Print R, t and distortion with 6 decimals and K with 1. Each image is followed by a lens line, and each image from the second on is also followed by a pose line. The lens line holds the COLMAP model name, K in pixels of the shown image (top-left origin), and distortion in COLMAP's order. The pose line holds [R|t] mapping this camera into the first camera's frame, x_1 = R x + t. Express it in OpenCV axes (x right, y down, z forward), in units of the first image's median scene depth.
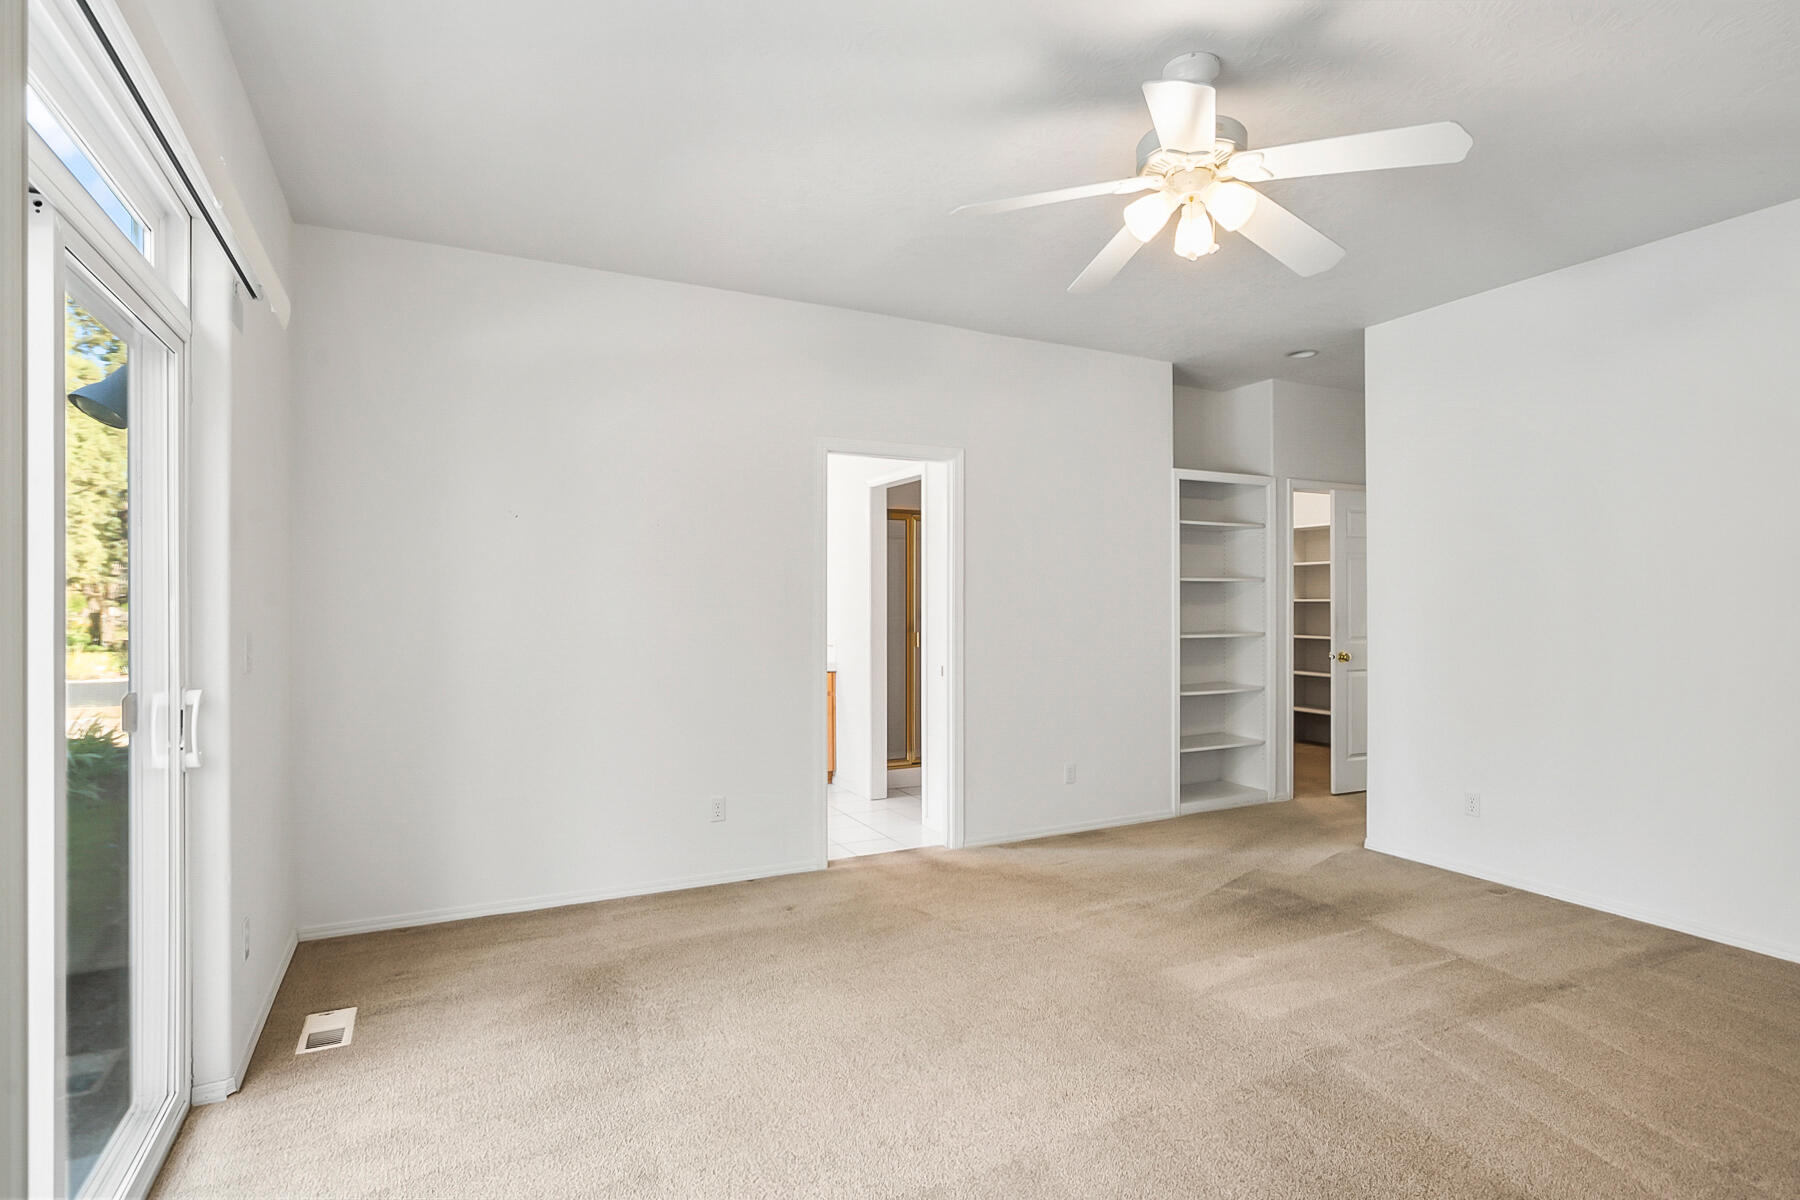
lens RADIAL K [[920.5, 0, 906.6], [0, 920.5, 603.4], [0, 0, 1]] dist [-0.001010, 0.000859]
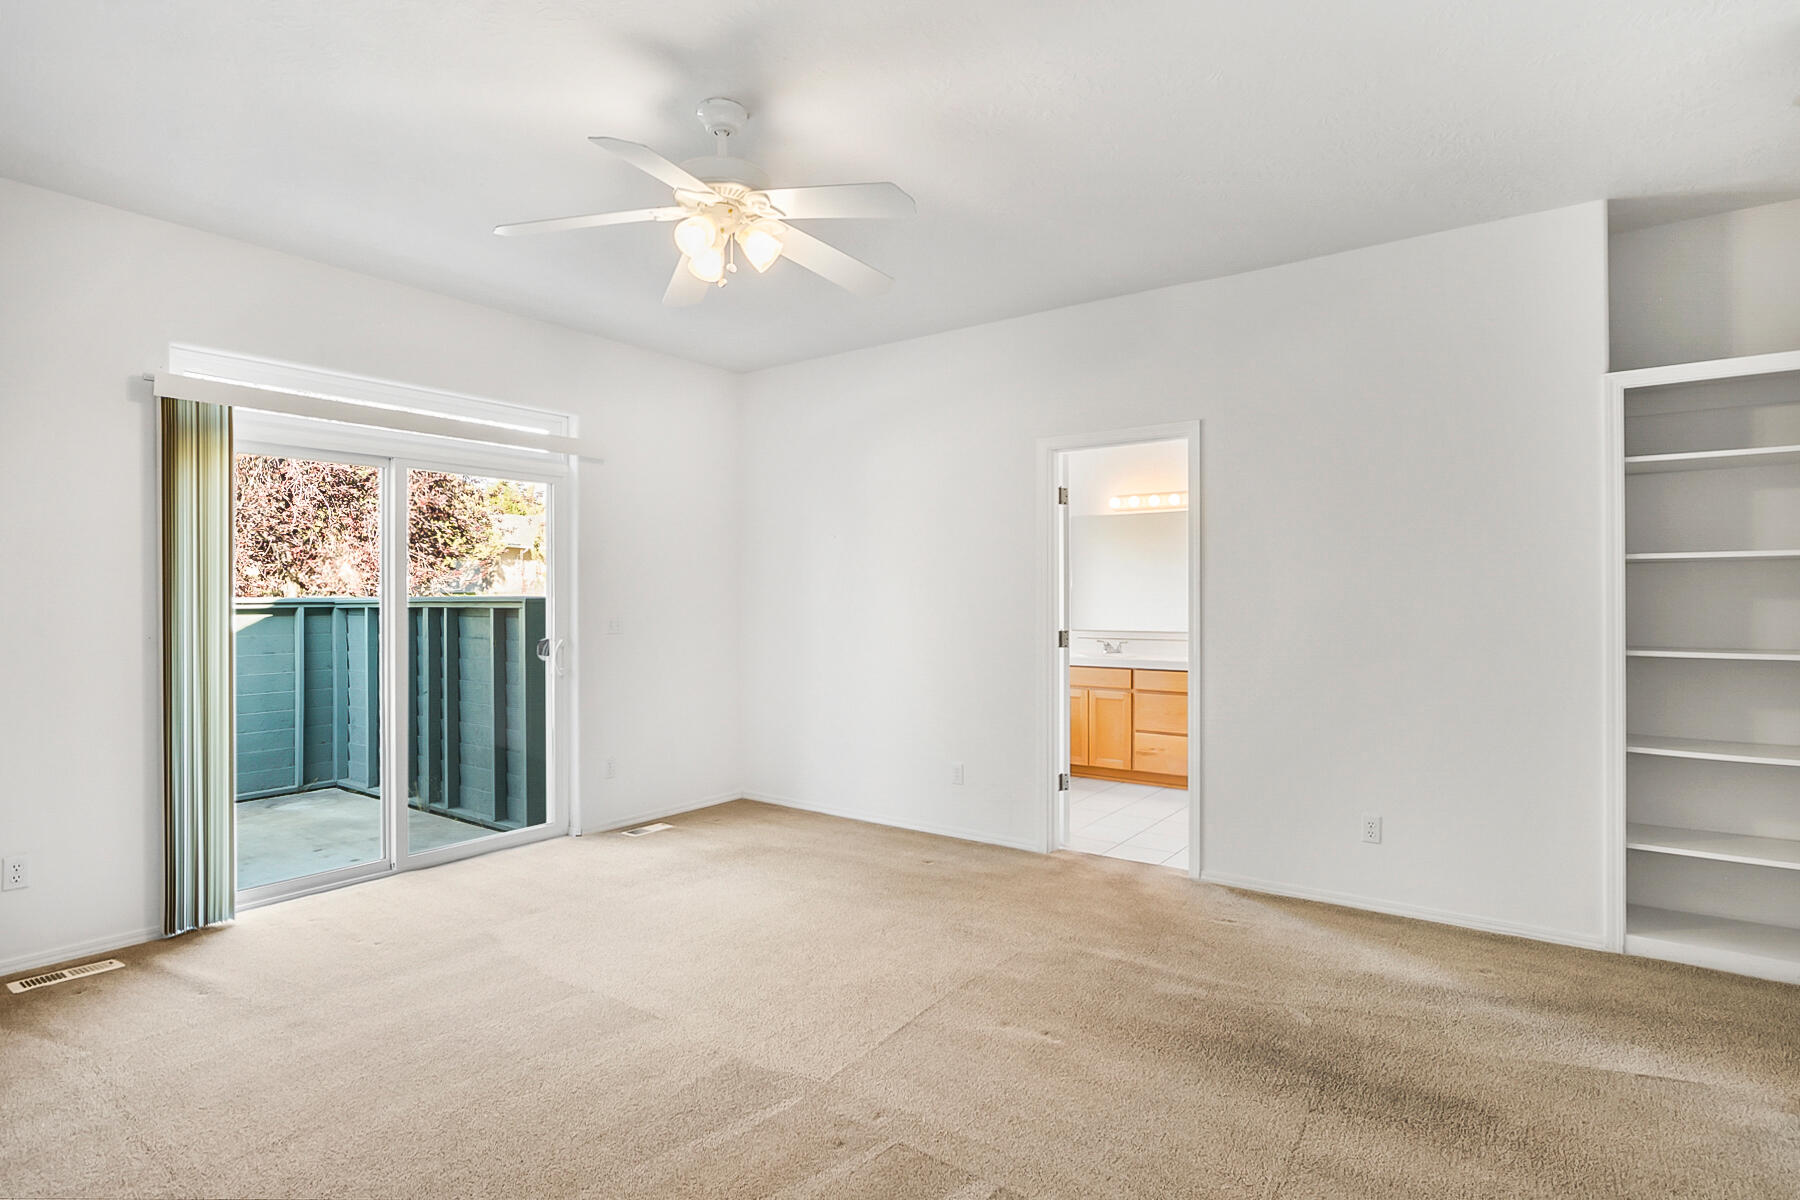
lens RADIAL K [[920.5, 0, 898.0], [0, 920.5, 601.9], [0, 0, 1]] dist [-0.001010, 0.000859]
pose [[0.444514, 0.003302, -0.895766, 0.759735], [-0.000262, 0.999994, 0.003557, 0.001335], [0.895772, -0.001347, 0.444512, 0.385199]]
